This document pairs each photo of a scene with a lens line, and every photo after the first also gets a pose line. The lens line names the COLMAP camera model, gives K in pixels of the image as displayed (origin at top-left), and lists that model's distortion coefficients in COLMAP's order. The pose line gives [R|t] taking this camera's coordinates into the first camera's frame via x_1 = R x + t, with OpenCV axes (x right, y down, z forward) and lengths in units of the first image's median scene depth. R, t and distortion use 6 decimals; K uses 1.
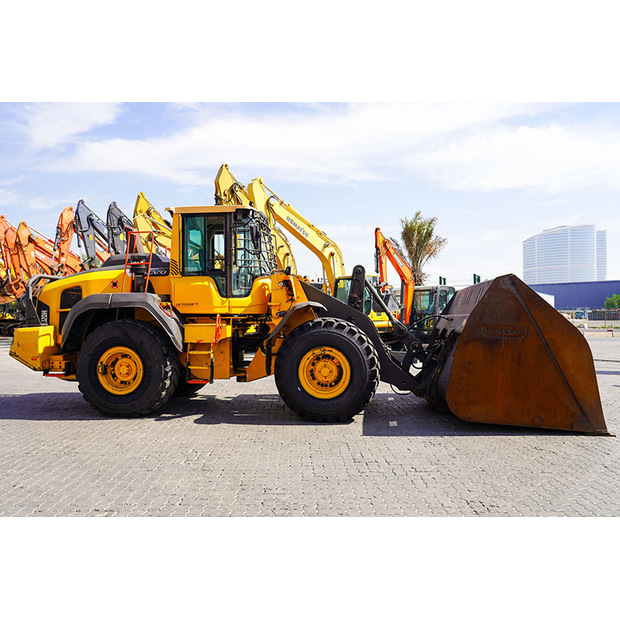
lens RADIAL K [[490.4, 0, 310.0], [0, 490.4, 310.0], [0, 0, 1]] dist [-0.028741, 0.004736]
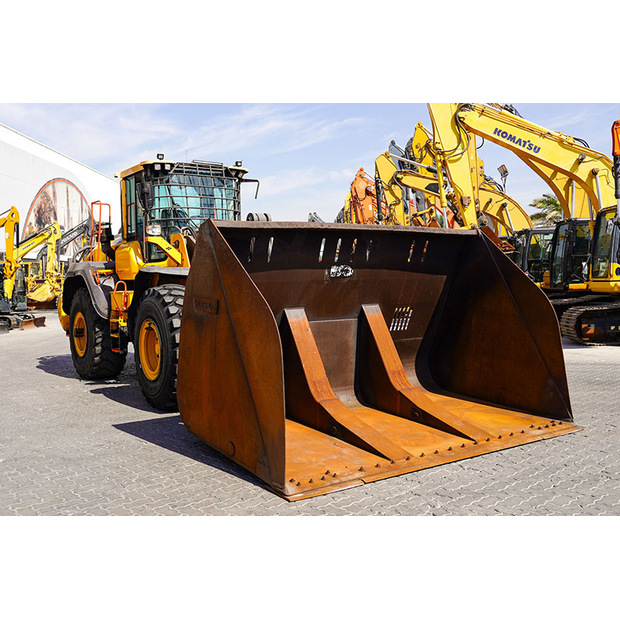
lens RADIAL K [[623.5, 0, 285.7], [0, 623.5, 301.9], [0, 0, 1]] dist [-0.047597, 0.002209]
pose [[0.662149, 0.015852, -0.749205, 0.900685], [0.031397, 0.998311, 0.048871, -0.000275], [0.748715, -0.055883, 0.660533, 0.422074]]
